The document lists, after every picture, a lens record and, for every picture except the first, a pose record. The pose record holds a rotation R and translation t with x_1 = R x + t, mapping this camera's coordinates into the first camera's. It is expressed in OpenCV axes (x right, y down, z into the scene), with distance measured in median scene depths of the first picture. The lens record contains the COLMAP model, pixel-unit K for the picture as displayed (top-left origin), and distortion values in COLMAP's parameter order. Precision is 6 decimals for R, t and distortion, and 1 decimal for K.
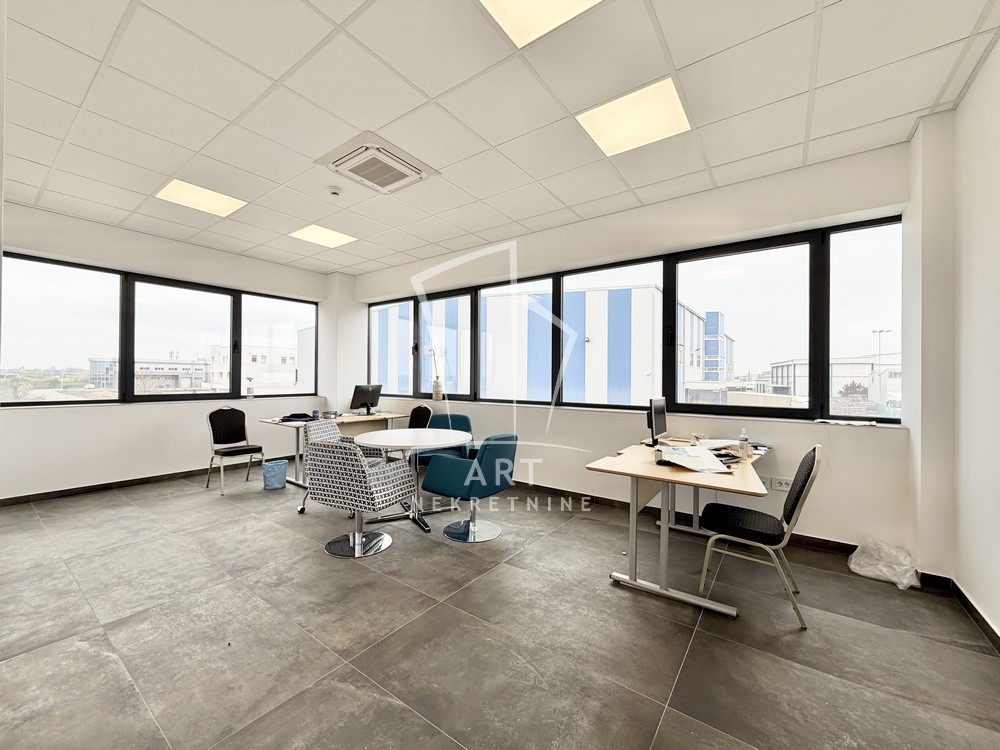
lens RADIAL K [[396.3, 0, 496.1], [0, 396.3, 376.5], [0, 0, 1]] dist [-0.003322, -0.000063]
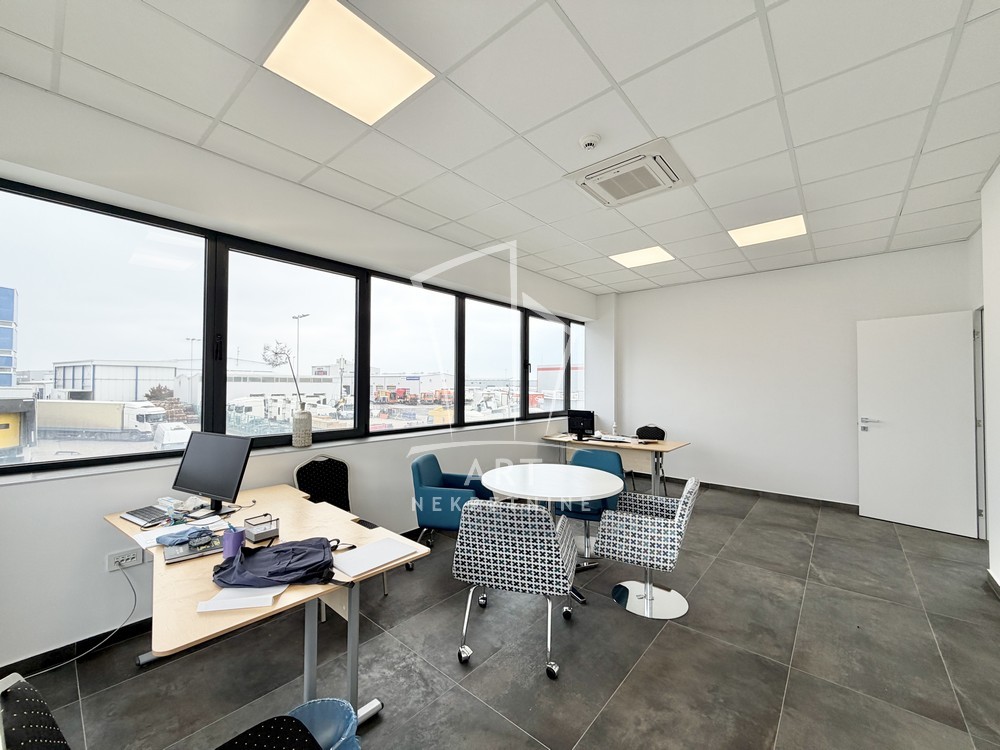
lens RADIAL K [[396.3, 0, 496.1], [0, 396.3, 376.5], [0, 0, 1]] dist [-0.003322, -0.000063]
pose [[0.089961, 0.012506, 0.995867, -0.848069], [-0.006893, 0.999905, -0.011934, -0.042546], [-0.995921, -0.005791, 0.090039, 0.846463]]
